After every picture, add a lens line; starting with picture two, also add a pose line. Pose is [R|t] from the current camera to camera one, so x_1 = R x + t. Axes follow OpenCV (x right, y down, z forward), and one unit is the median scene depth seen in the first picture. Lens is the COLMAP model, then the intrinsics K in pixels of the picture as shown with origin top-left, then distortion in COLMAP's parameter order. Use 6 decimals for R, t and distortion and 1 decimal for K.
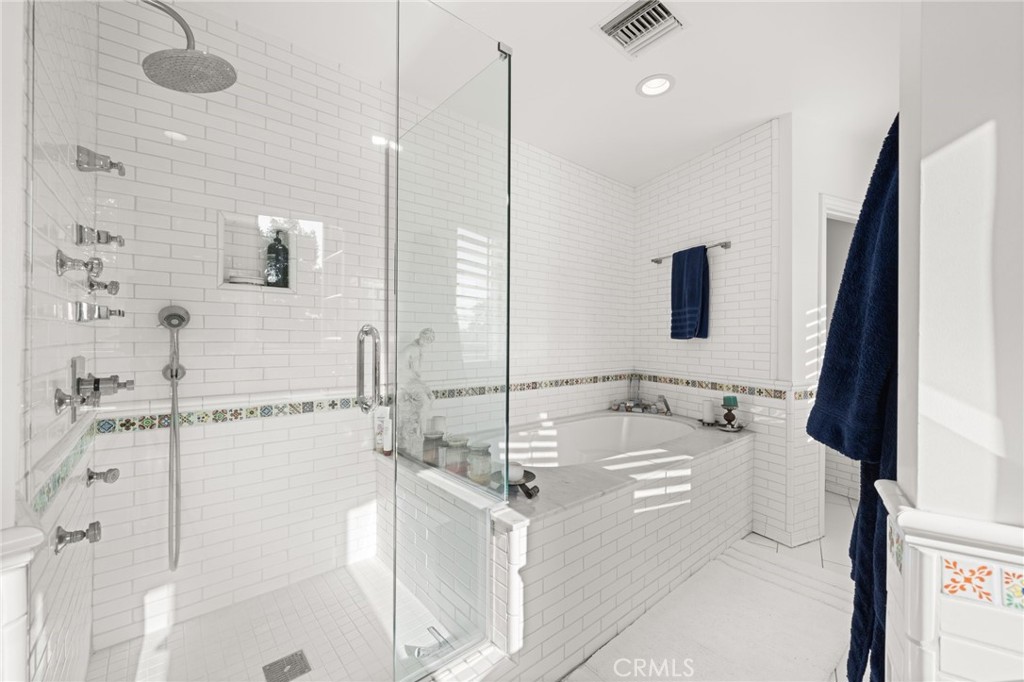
lens RADIAL K [[410.8, 0, 511.7], [0, 410.8, 340.7], [0, 0, 1]] dist [0.004045, 0.000216]
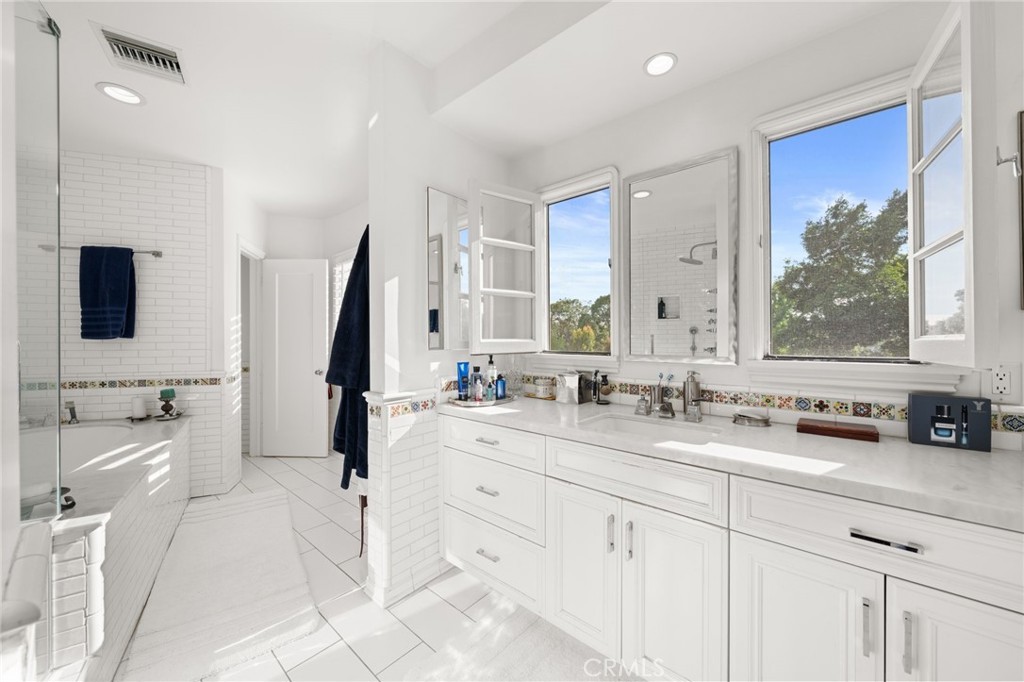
lens RADIAL K [[389.4, 0, 511.9], [0, 389.4, 339.1], [0, 0, 1]] dist [0.000073, 0.000006]
pose [[0.112987, -0.004723, 0.993585, -0.428015], [0.005349, 0.999977, 0.004145, -0.002775], [-0.993582, 0.004846, 0.113009, -0.066405]]
